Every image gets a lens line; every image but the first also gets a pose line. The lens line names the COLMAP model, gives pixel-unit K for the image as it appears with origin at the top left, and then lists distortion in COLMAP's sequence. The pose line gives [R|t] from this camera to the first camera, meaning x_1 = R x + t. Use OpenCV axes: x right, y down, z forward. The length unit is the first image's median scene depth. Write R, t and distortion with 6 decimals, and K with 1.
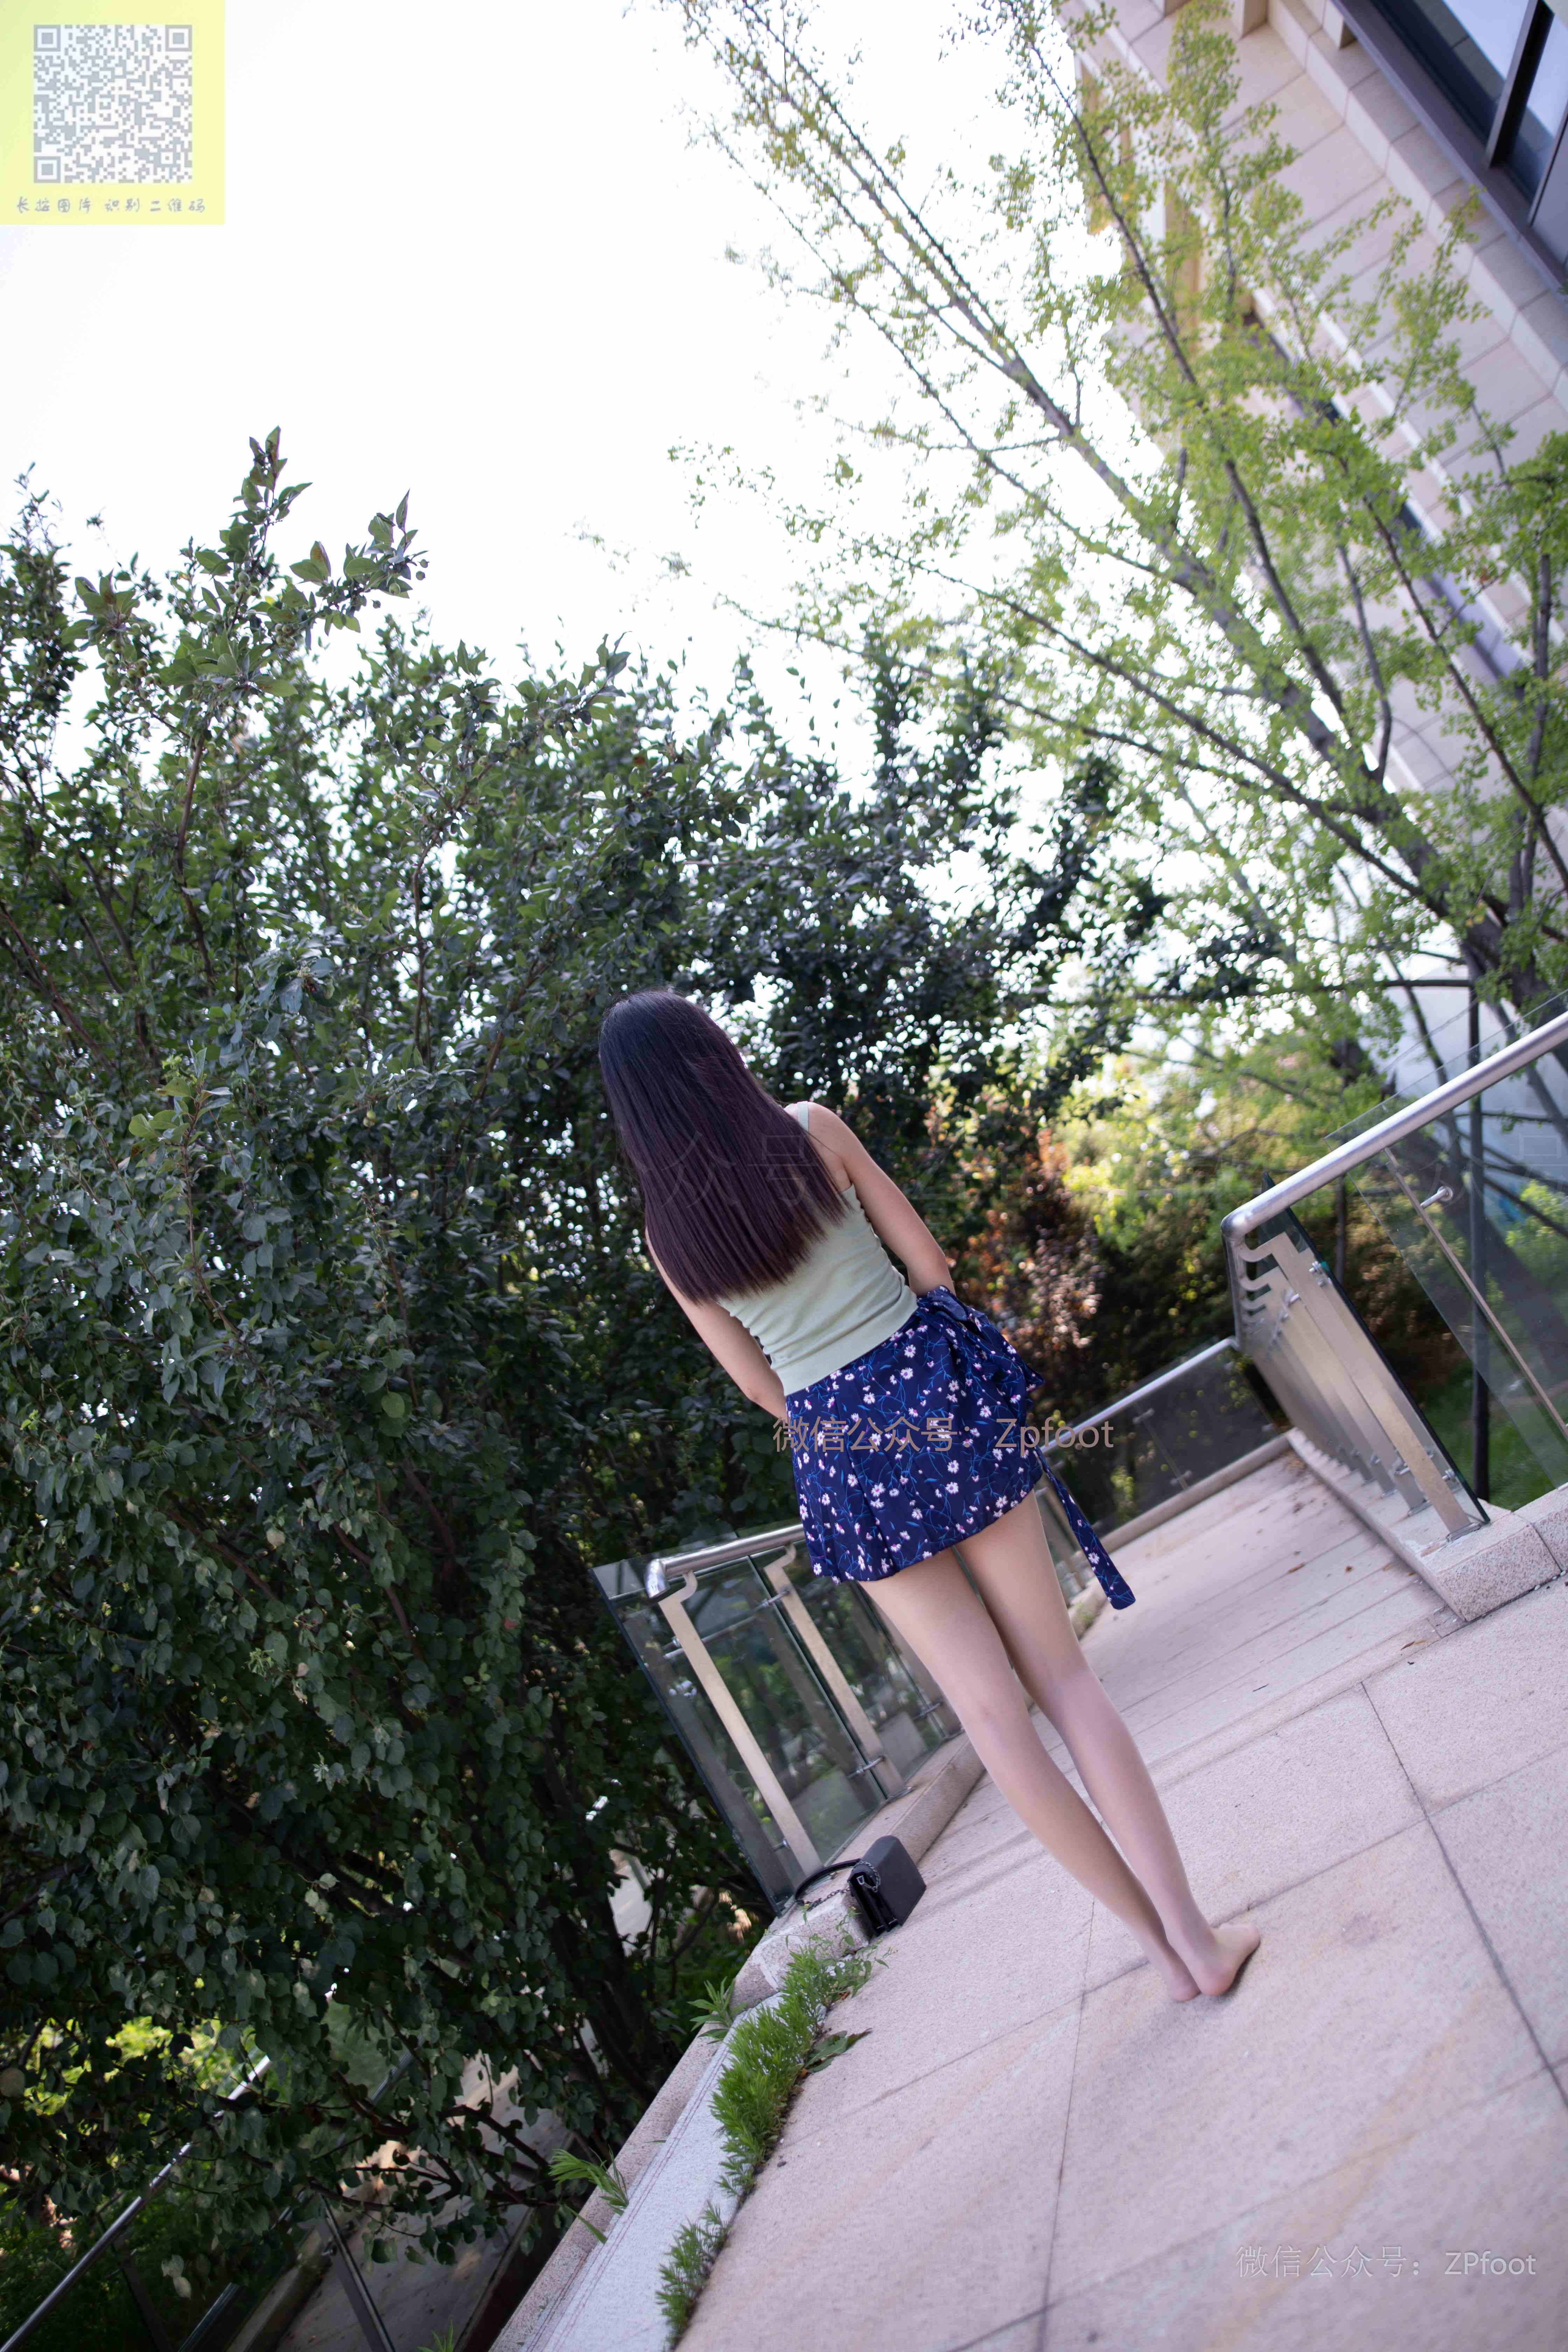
lens RADIAL K [[1646.1, 0, 800.7], [0, 1646.1, 1184.2], [0, 0, 1]] dist [-0.056037, 0.050849]
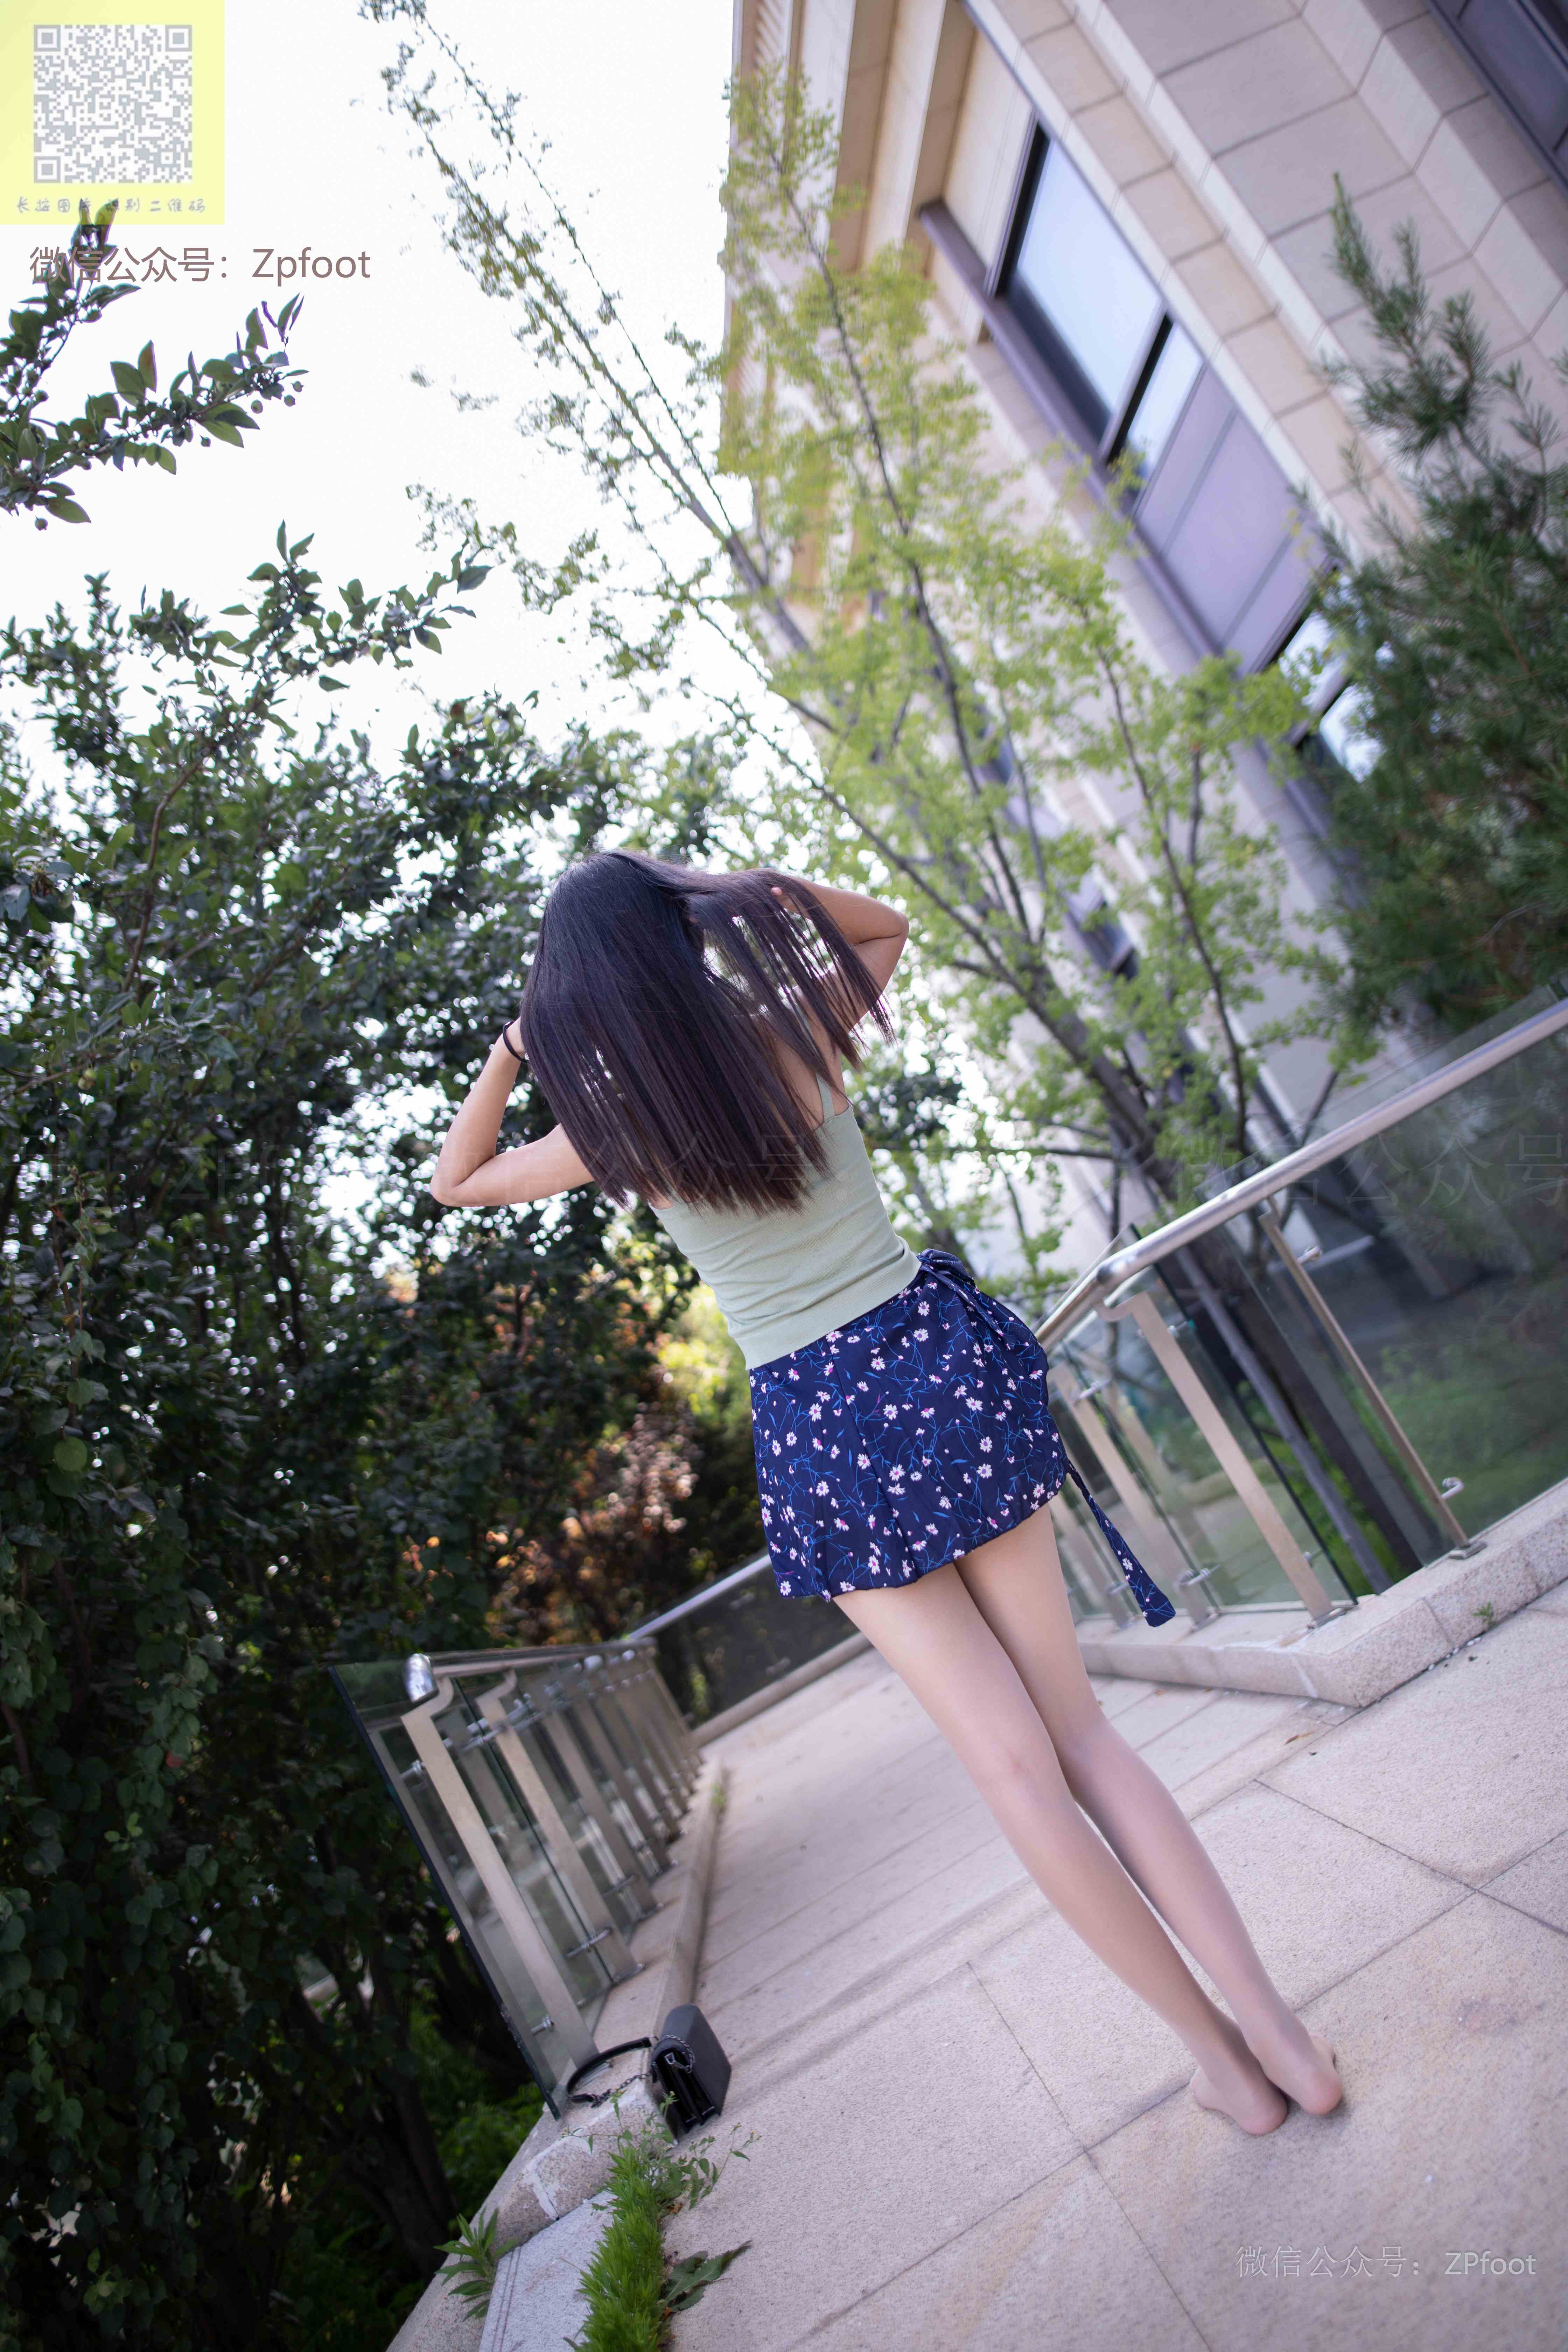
lens RADIAL K [[1646.1, 0, 803.3], [0, 1646.1, 1164.2], [0, 0, 1]] dist [-0.056037, 0.050849]
pose [[0.956907, 0.084569, 0.277808, -0.130918], [-0.043749, 0.987720, -0.149985, 0.091753], [-0.287081, 0.131368, 0.948856, 0.140421]]
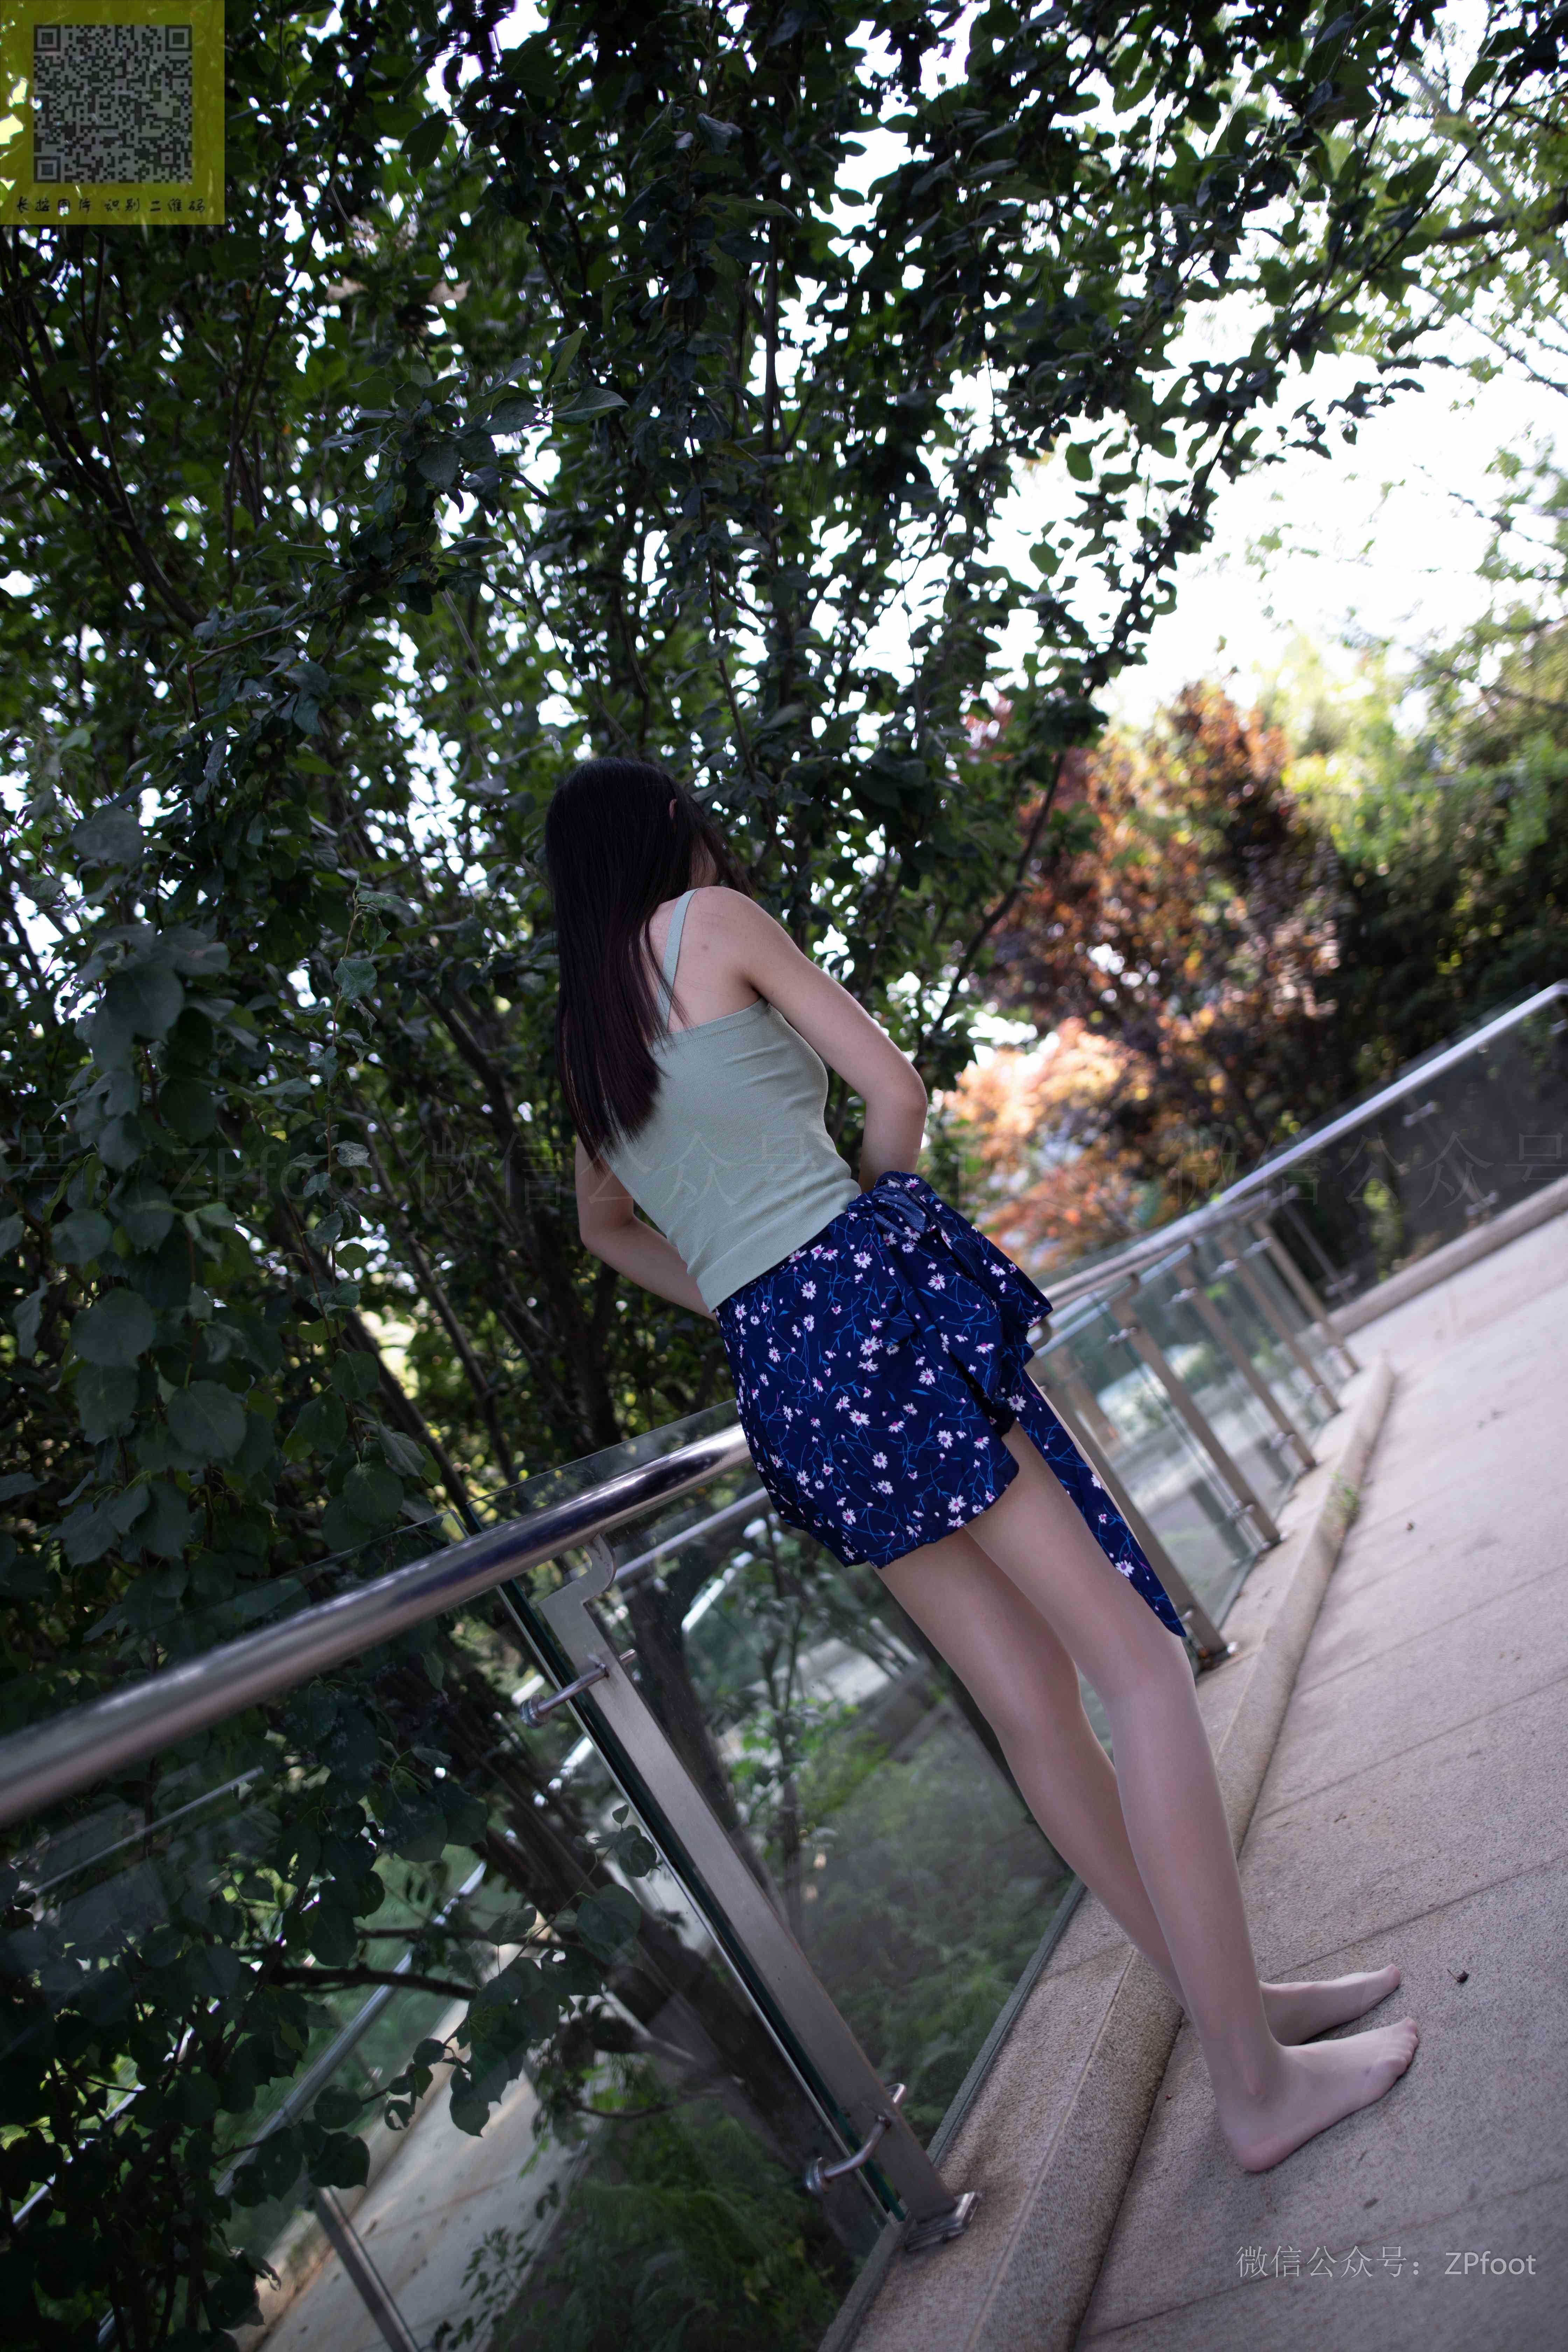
lens RADIAL K [[1646.1, 0, 776.7], [0, 1646.1, 1169.0], [0, 0, 1]] dist [-0.056037, 0.050849]
pose [[0.986909, -0.053546, -0.152128, 0.156978], [0.076914, 0.985362, 0.152141, 0.128928], [0.141754, -0.161850, 0.976581, 0.944703]]
